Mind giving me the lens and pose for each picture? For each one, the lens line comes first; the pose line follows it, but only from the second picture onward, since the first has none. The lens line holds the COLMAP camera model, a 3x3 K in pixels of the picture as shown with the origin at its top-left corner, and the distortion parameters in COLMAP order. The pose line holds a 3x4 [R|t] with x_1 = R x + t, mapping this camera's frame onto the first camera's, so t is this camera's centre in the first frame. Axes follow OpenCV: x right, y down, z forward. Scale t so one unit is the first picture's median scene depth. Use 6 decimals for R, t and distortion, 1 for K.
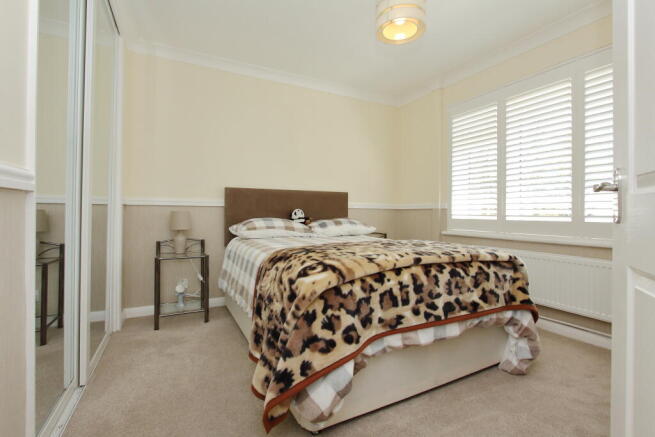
lens RADIAL K [[302.2, 0, 324.8], [0, 302.2, 210.6], [0, 0, 1]] dist [-0.003714, -0.000506]
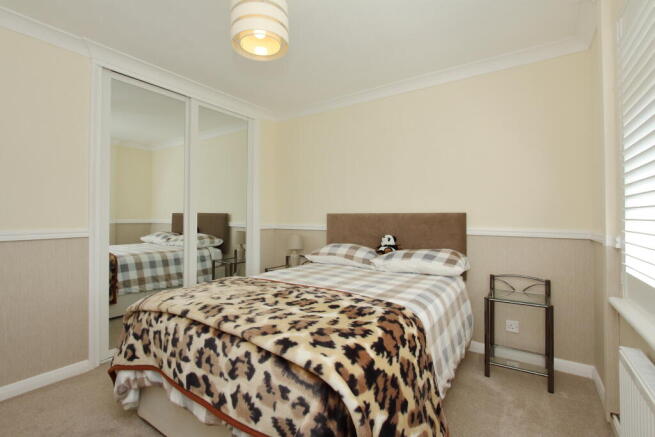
lens RADIAL K [[302.2, 0, 324.8], [0, 302.2, 210.6], [0, 0, 1]] dist [-0.003714, -0.000506]
pose [[0.472528, -0.021710, -0.881048, 1.228596], [0.007533, 0.999760, -0.020596, -0.118916], [0.881284, 0.003095, 0.472578, 0.854471]]
